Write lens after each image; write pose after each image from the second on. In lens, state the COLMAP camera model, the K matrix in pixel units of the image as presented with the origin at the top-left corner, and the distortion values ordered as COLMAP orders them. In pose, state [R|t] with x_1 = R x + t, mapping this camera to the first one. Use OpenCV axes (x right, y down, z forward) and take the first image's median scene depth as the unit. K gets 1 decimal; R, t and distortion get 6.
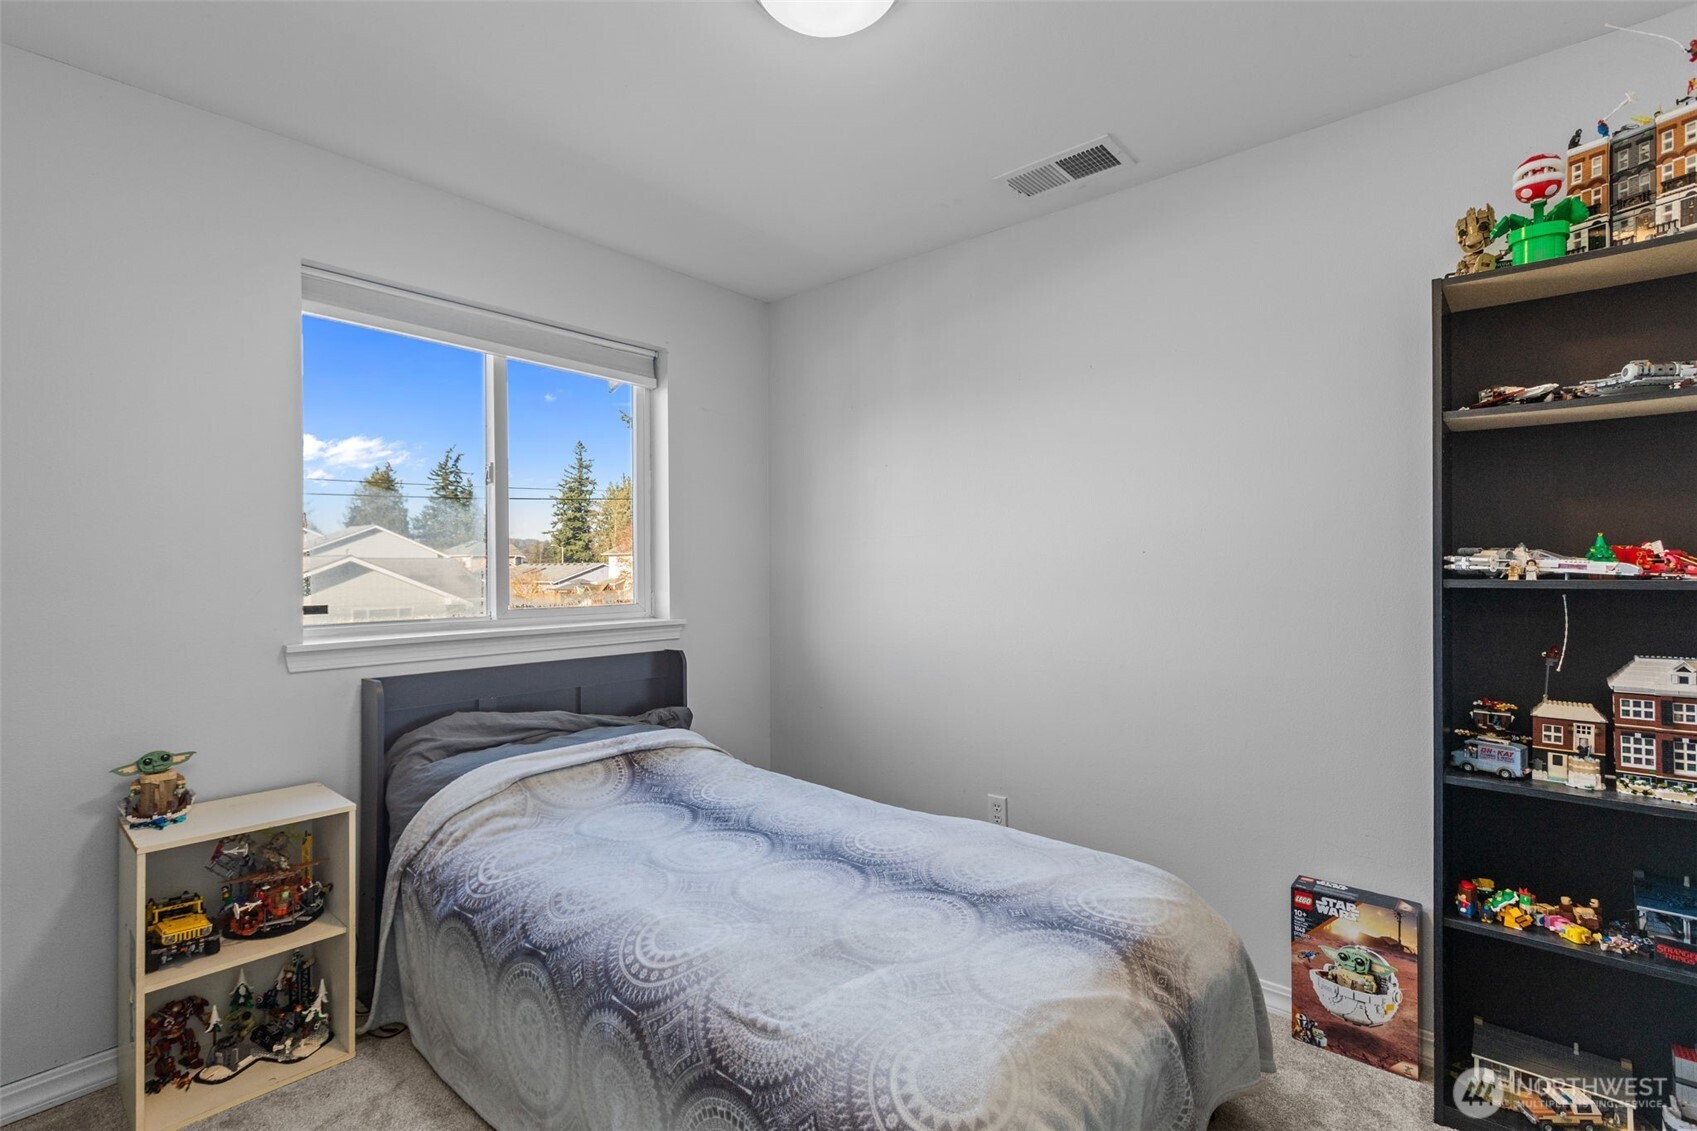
lens RADIAL K [[759.2, 0, 842.2], [0, 759.2, 569.8], [0, 0, 1]] dist [0.000849, -0.000551]
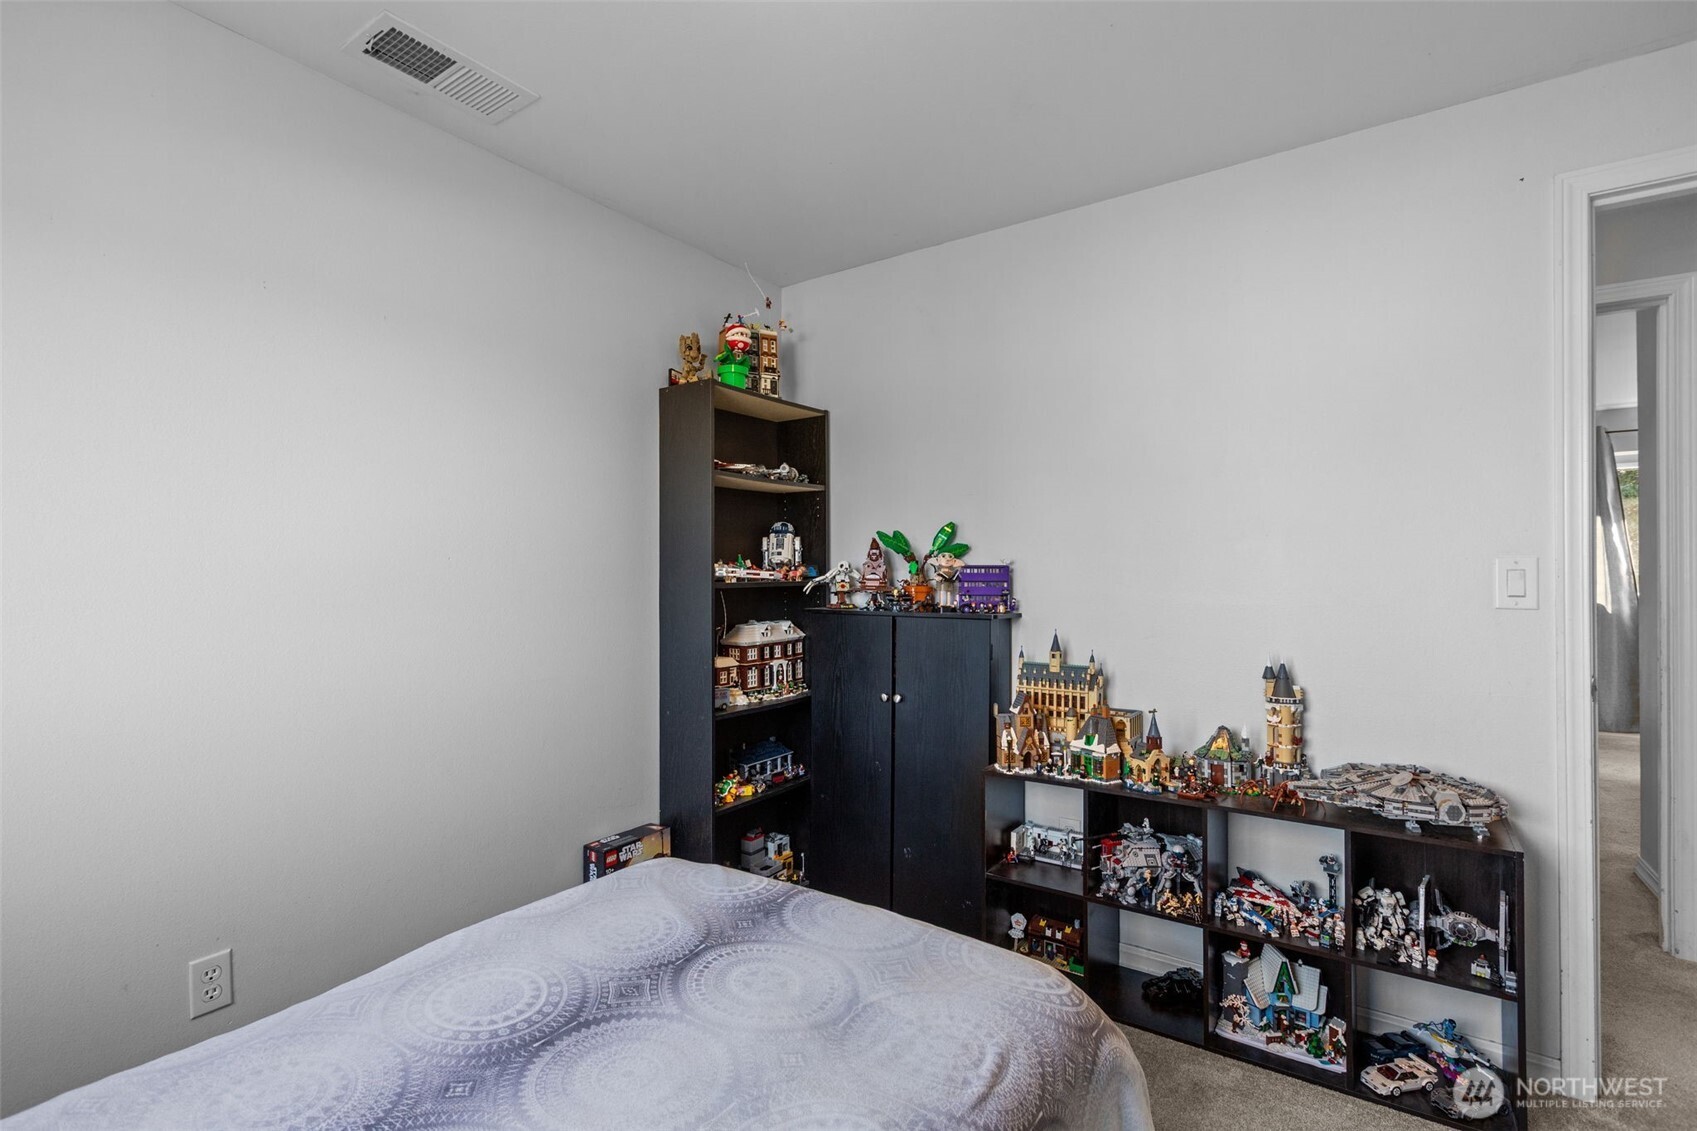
lens RADIAL K [[759.2, 0, 842.2], [0, 759.2, 569.8], [0, 0, 1]] dist [0.000849, -0.000551]
pose [[-0.075314, 0.002324, 0.997157, -0.743594], [0.008450, 0.999963, -0.001692, -0.008928], [-0.997124, 0.008298, -0.075331, 0.911130]]
